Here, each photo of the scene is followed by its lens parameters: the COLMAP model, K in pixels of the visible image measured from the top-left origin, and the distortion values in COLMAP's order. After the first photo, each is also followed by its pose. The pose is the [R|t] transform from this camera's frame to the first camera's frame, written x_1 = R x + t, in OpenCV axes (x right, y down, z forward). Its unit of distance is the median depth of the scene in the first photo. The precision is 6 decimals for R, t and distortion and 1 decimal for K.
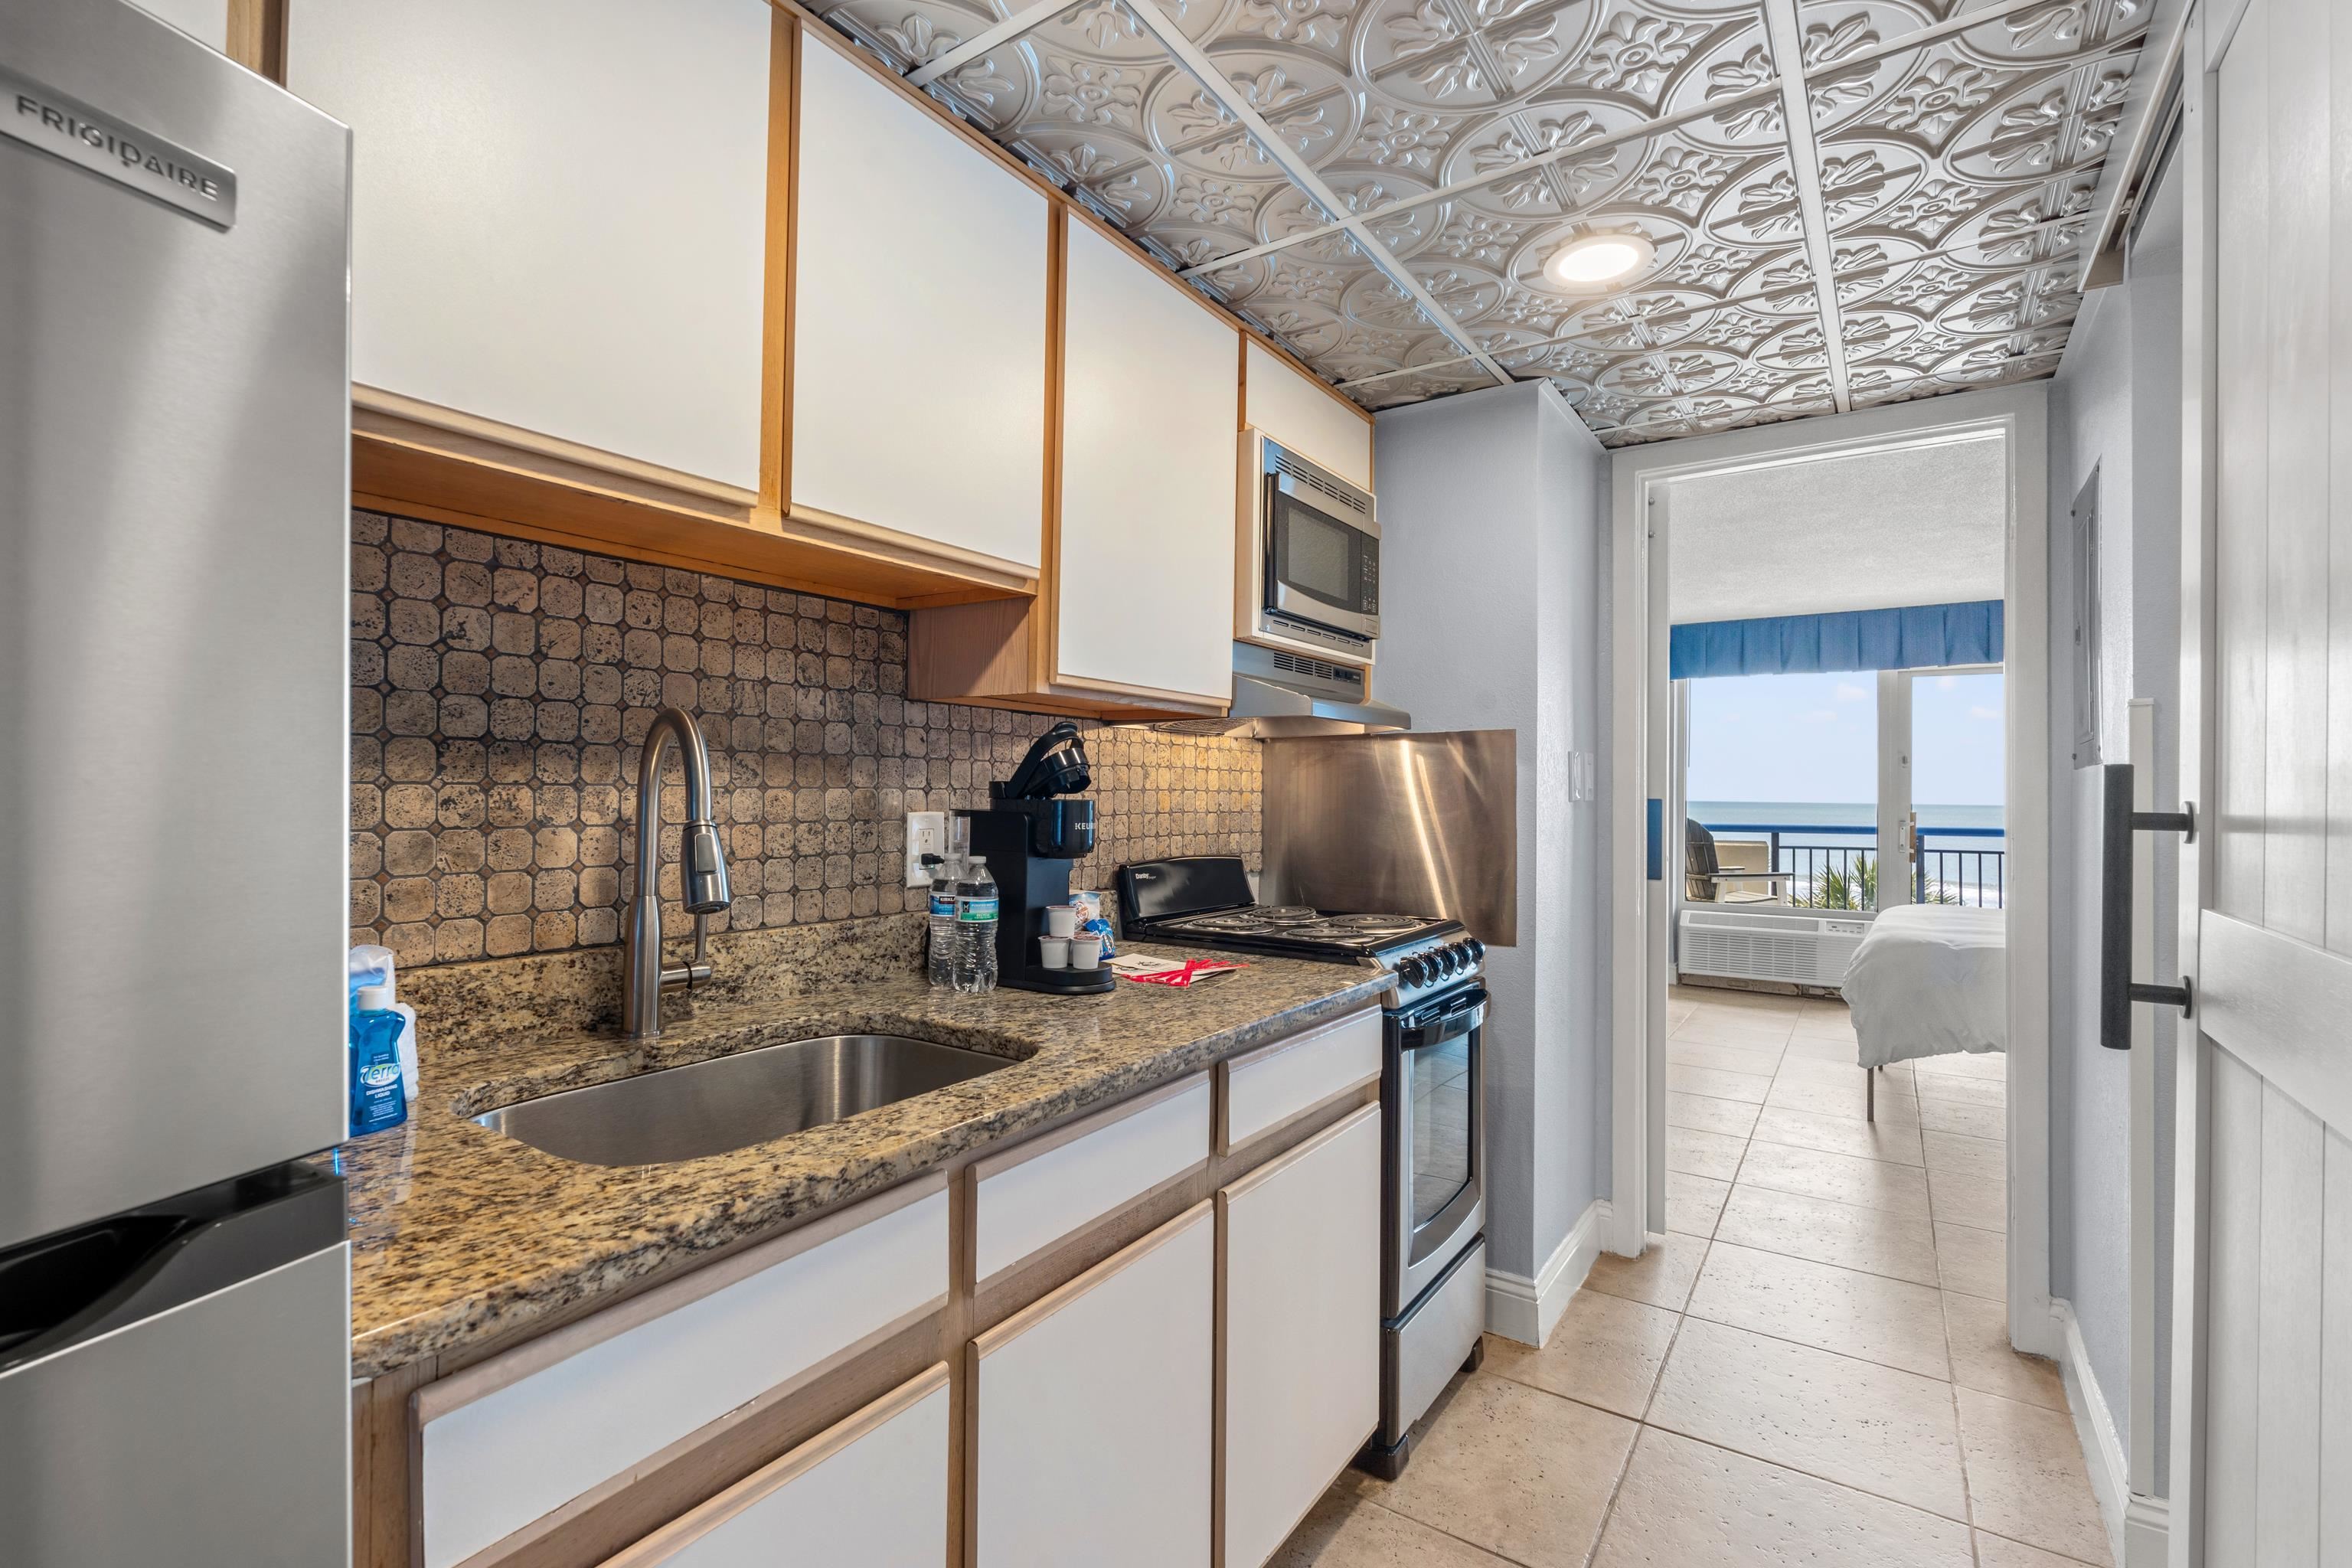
lens RADIAL K [[1029.5, 0, 1176.0], [0, 1029.5, 784.0], [0, 0, 1]] dist [-0.003996, -0.000402]
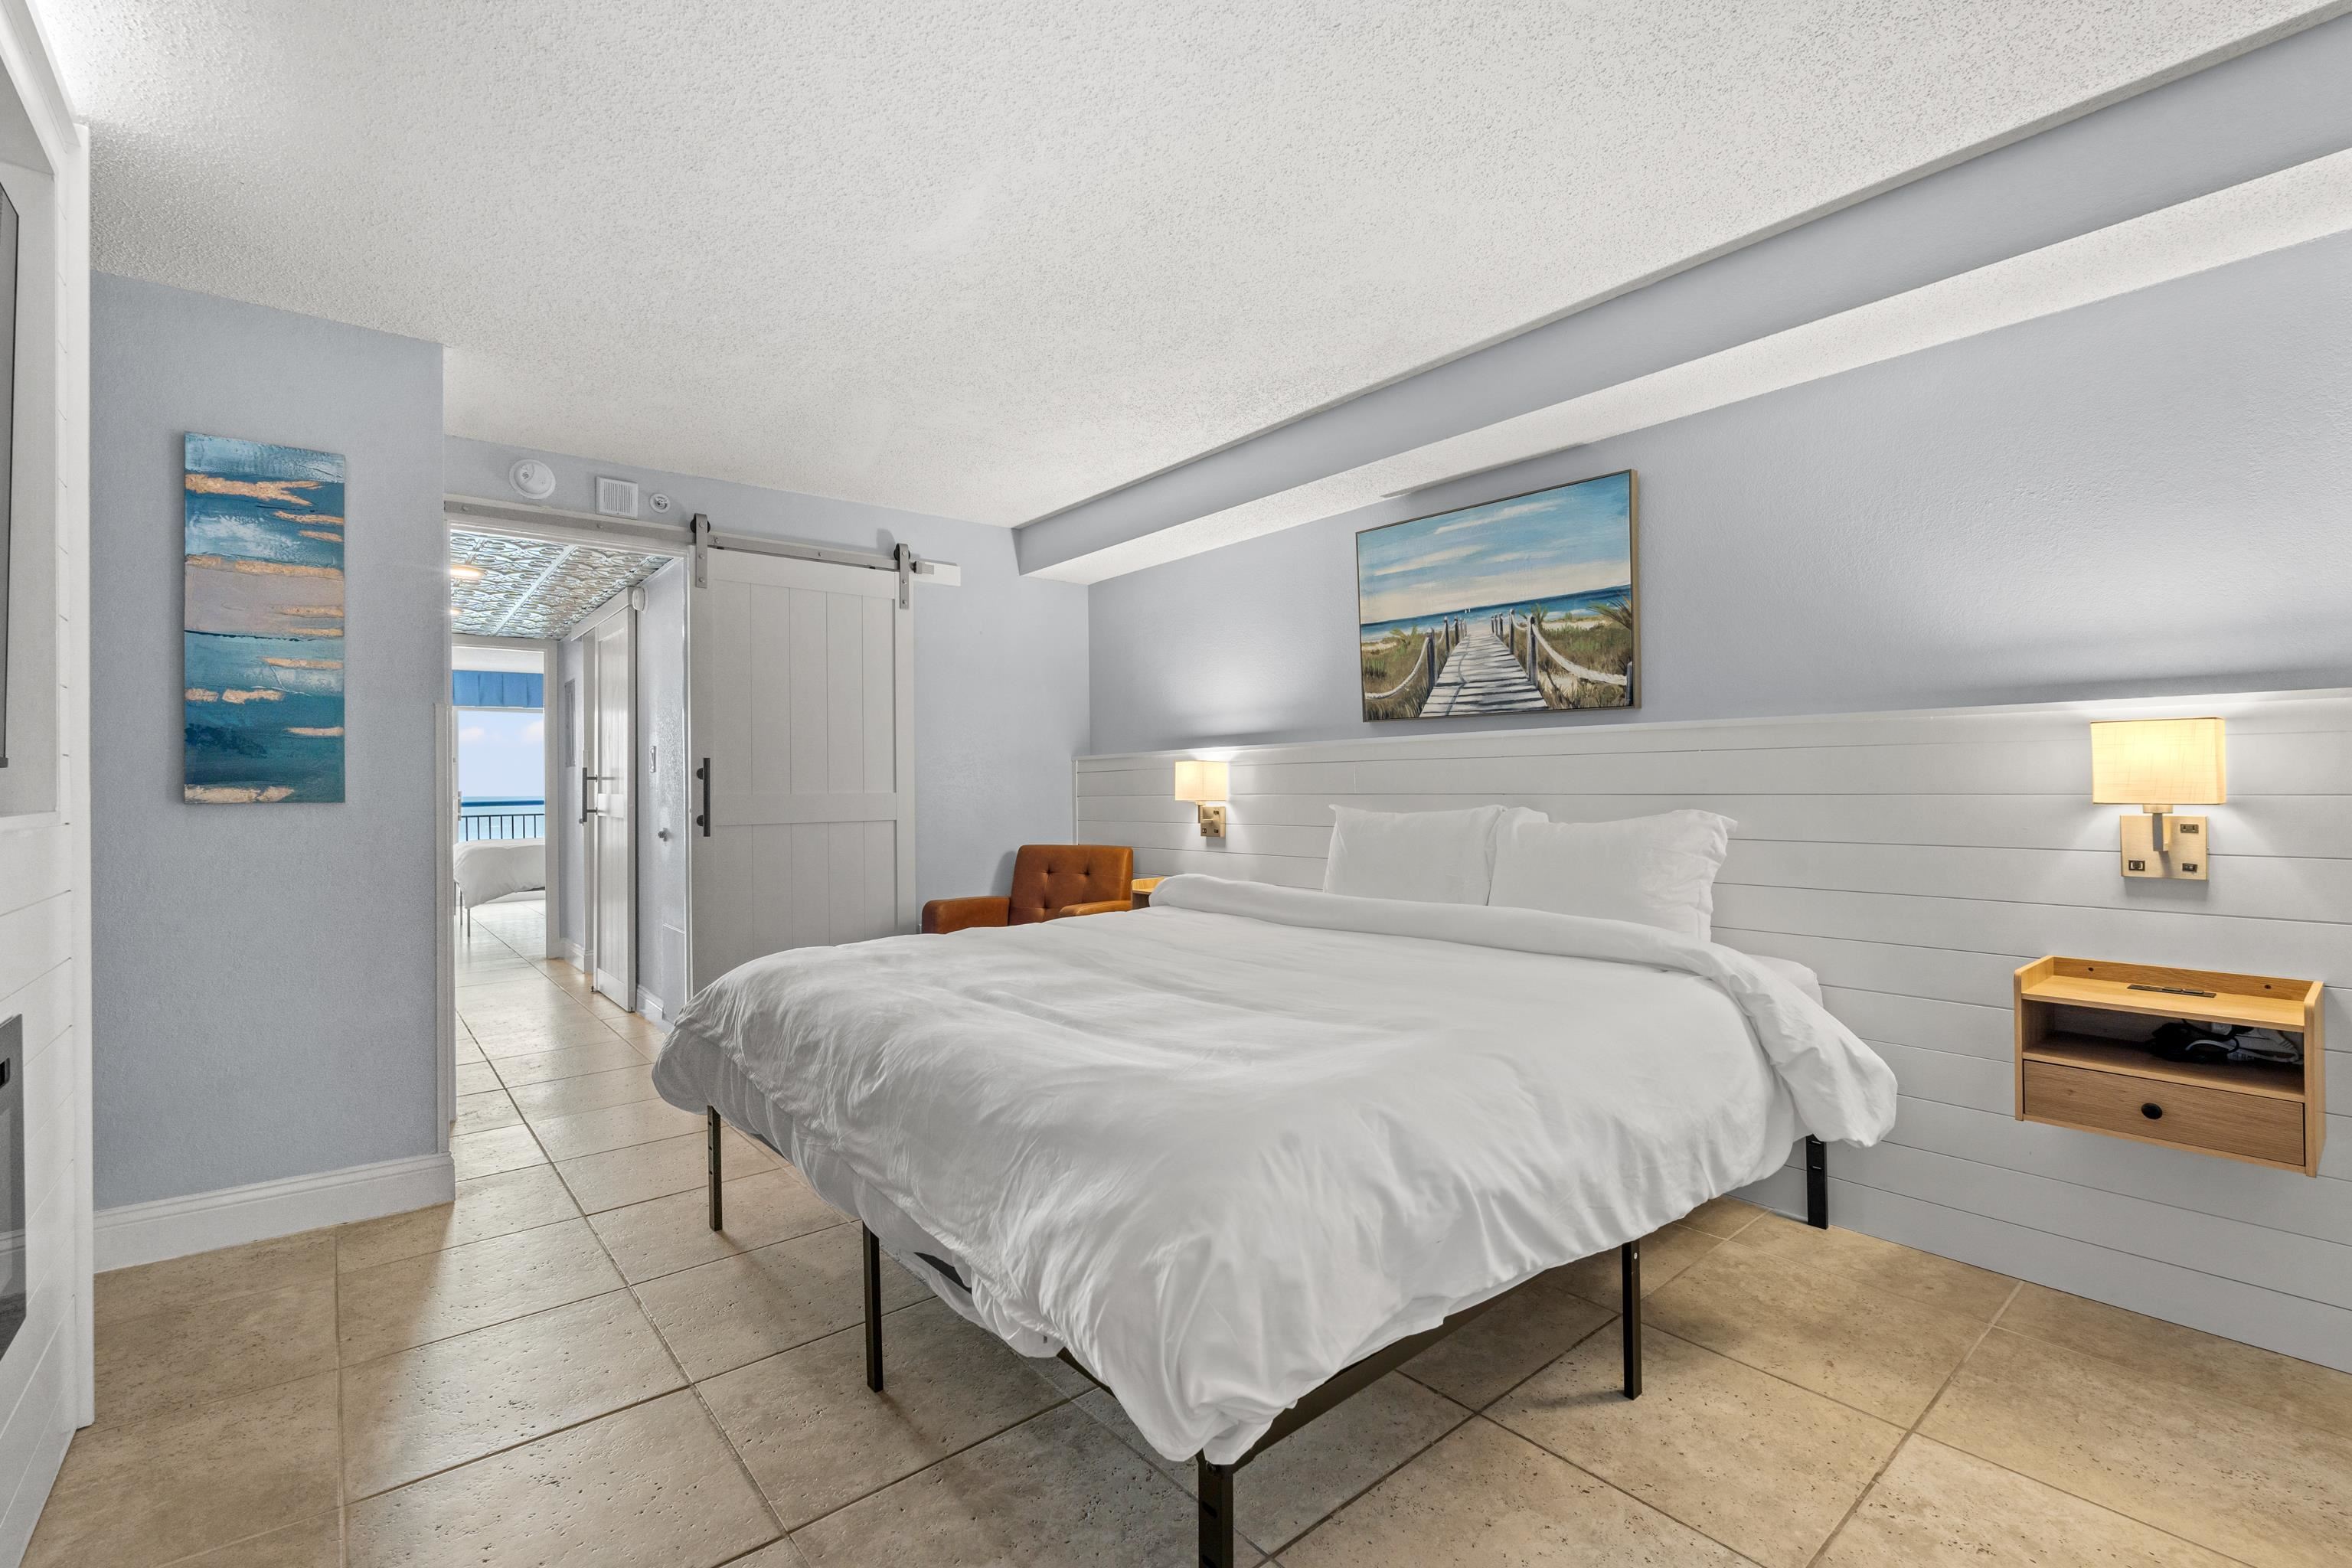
lens RADIAL K [[1029.5, 0, 1176.0], [0, 1029.5, 784.0], [0, 0, 1]] dist [-0.003996, -0.000402]
pose [[0.303187, -0.010198, 0.952877, -3.248505], [-0.001037, 0.999939, 0.011032, 0.002487], [-0.952931, -0.004333, 0.303158, -3.549190]]
